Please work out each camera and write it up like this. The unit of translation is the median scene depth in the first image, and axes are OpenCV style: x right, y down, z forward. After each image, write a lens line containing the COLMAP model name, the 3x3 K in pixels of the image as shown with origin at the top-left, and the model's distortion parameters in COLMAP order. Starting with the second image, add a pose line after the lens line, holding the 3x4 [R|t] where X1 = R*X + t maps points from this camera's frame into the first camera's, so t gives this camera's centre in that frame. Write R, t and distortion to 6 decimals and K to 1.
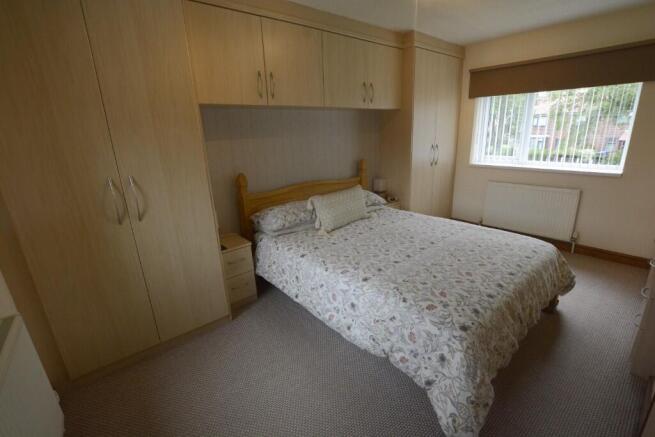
lens RADIAL K [[301.2, 0, 327.5], [0, 301.2, 218.5], [0, 0, 1]] dist [-0.031462, 0.000635]
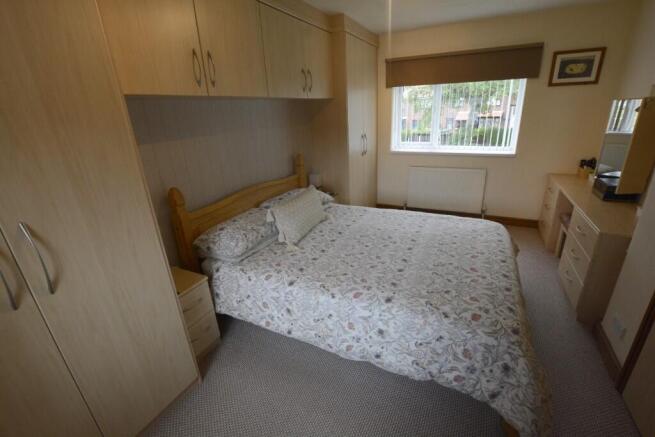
lens RADIAL K [[297.5, 0, 327.5], [0, 297.5, 218.5], [0, 0, 1]] dist [-0.042948, 0.007962]
pose [[0.915506, -0.143300, 0.375917, -0.247826], [0.123293, 0.989387, 0.076888, -0.092660], [-0.382946, -0.024043, 0.923458, 0.196108]]
